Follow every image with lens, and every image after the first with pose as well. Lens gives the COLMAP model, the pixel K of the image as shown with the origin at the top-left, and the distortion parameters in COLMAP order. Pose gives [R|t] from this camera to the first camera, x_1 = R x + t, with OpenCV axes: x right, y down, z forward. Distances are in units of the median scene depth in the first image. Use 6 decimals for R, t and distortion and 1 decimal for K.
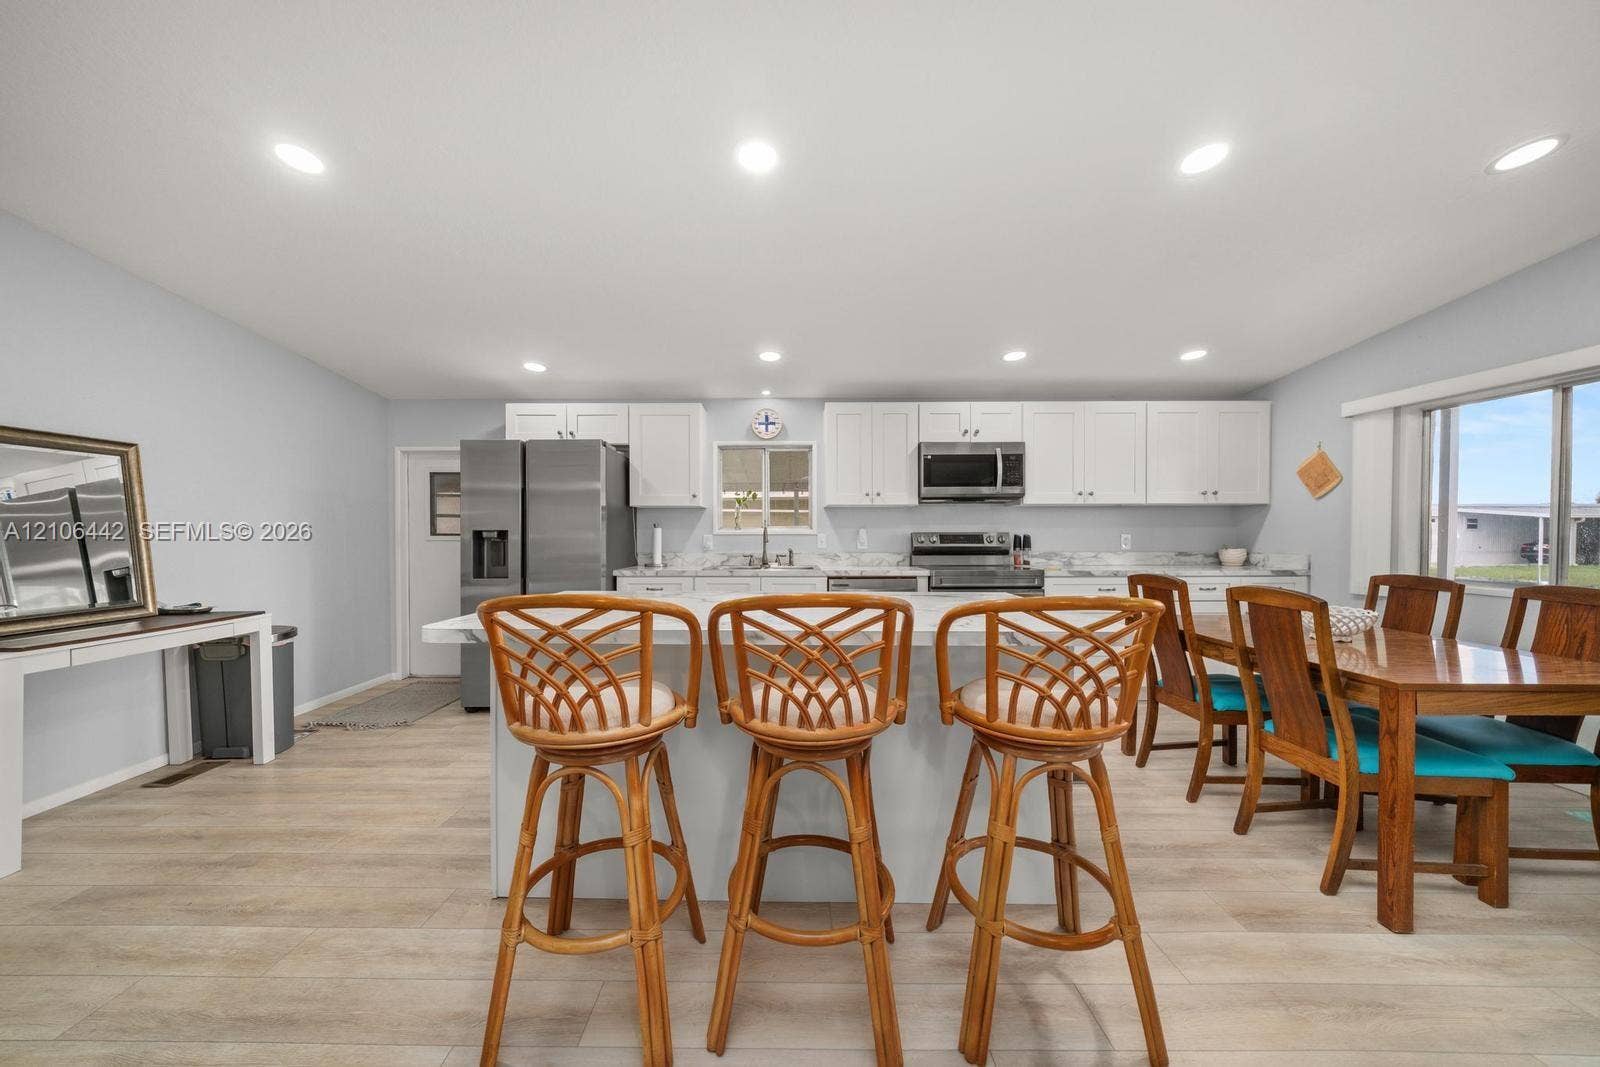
lens RADIAL K [[596.6, 0, 799.7], [0, 596.6, 537.3], [0, 0, 1]] dist [-0.000355, -0.000029]
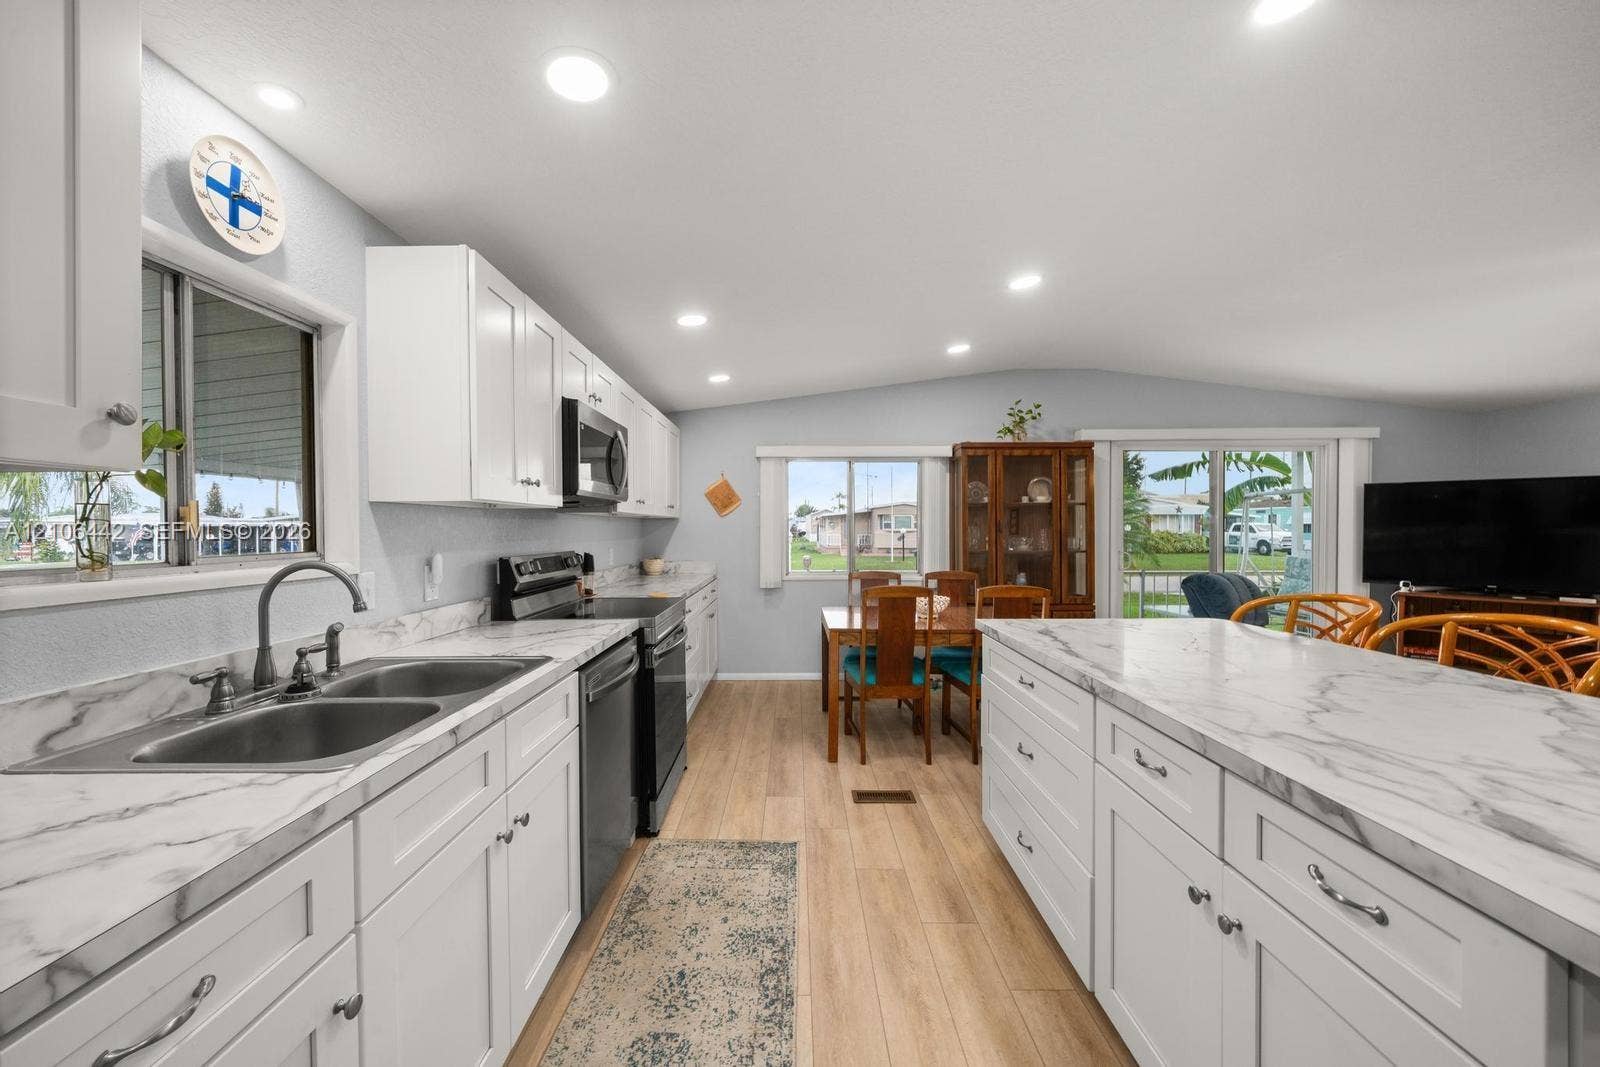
lens RADIAL K [[596.6, 0, 794.9], [0, 596.6, 534.8], [0, 0, 1]] dist [-0.000355, -0.000029]
pose [[-0.015015, -0.008120, 0.999854, -0.359760], [0.012968, 0.999881, 0.008315, -0.030147], [-0.999803, 0.013091, -0.014908, 0.773189]]
